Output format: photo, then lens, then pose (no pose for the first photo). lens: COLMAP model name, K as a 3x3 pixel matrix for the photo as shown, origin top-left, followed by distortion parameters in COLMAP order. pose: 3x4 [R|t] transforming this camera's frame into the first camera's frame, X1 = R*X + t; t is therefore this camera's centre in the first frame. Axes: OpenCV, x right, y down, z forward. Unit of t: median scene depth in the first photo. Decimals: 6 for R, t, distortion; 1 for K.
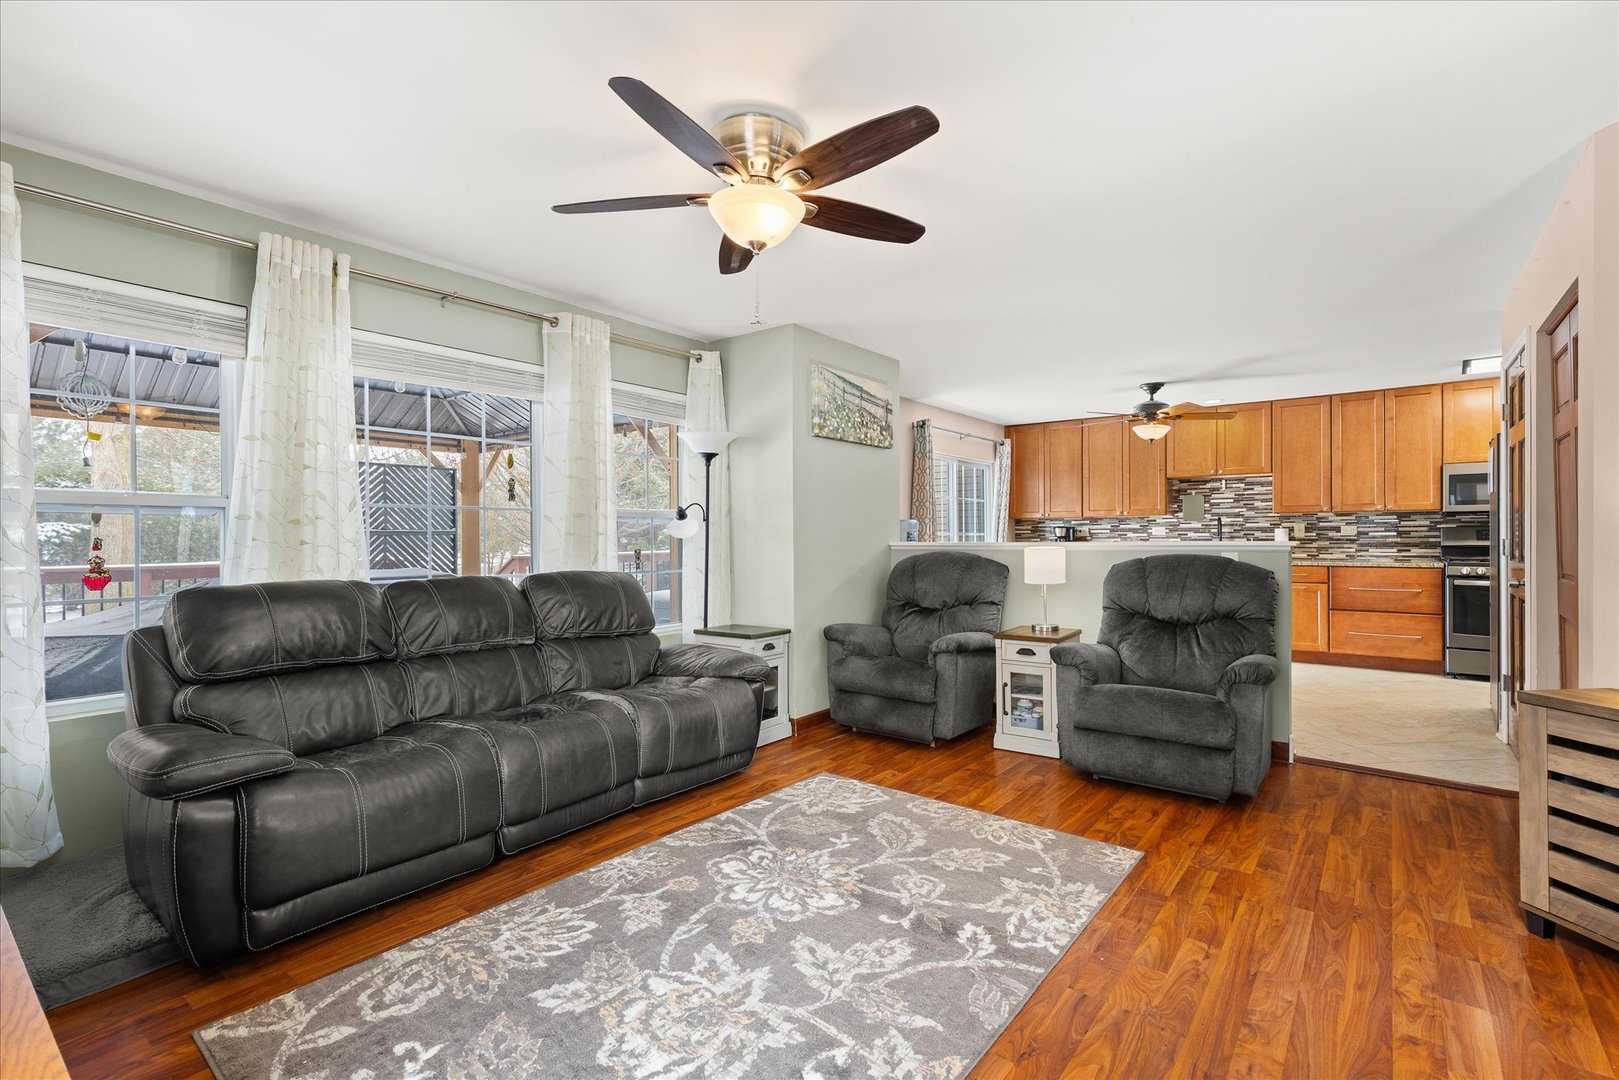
lens RADIAL K [[734.3, 0, 814.0], [0, 734.3, 539.5], [0, 0, 1]] dist [0.009280, -0.000735]
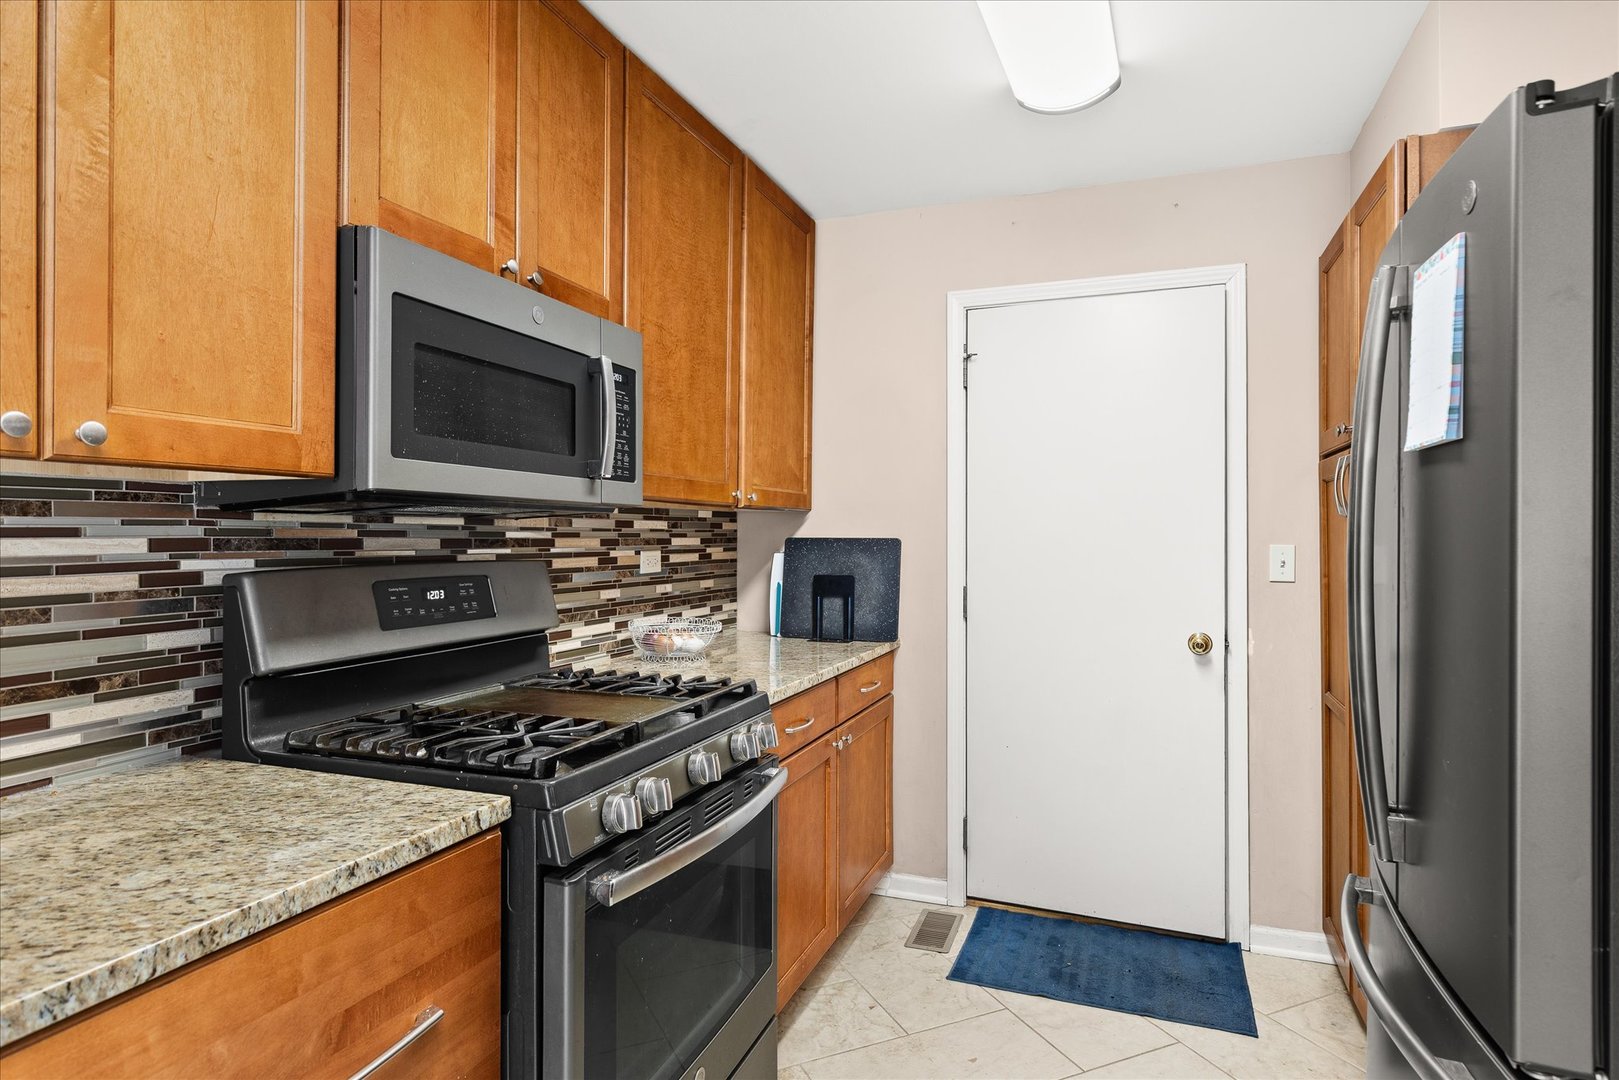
lens RADIAL K [[866.9, 0, 829.3], [0, 866.9, 529.2], [0, 0, 1]] dist [-0.001299, -0.000481]
pose [[-0.317452, 0.009038, 0.948231, 1.001329], [0.002226, 0.999959, -0.008786, -0.042033], [-0.948272, -0.000678, -0.317459, 1.560118]]
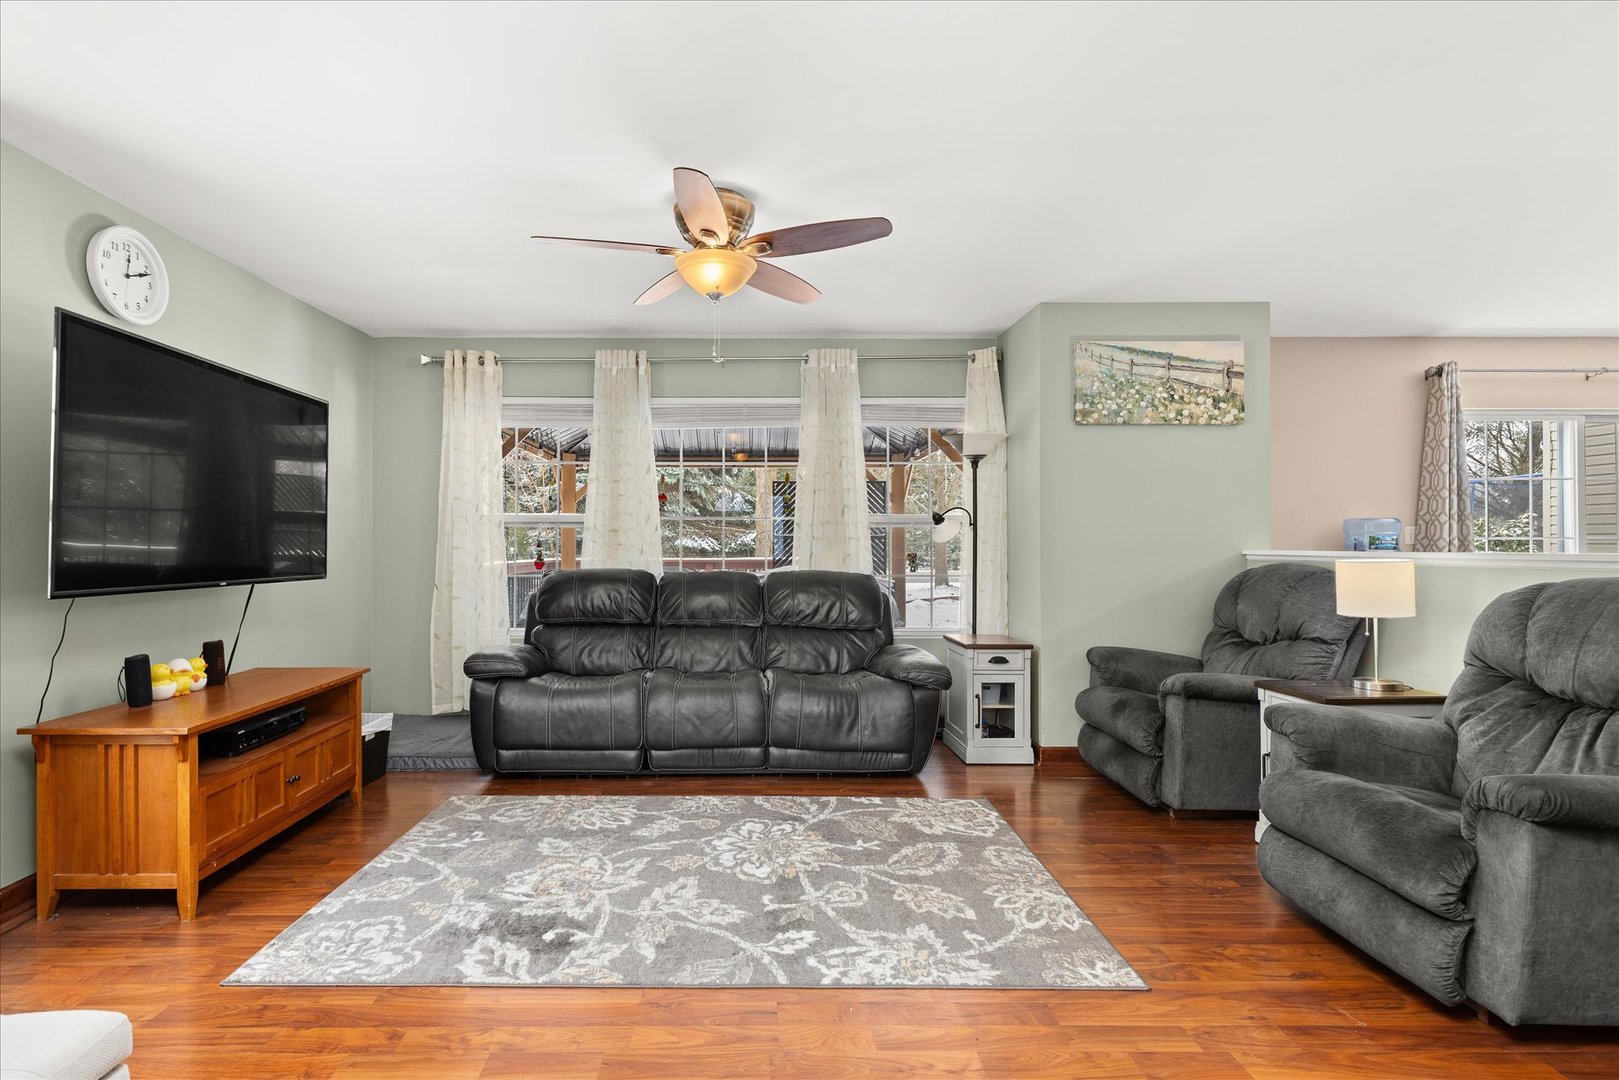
lens RADIAL K [[768.7, 0, 752.2], [0, 768.7, 539.5], [0, 0, 1]] dist [0.011015, -0.000412]
pose [[0.617807, 0.000984, -0.786329, 0.567822], [-0.005824, 0.999978, -0.003324, -0.001172], [0.786309, 0.006633, 0.617798, 0.169956]]
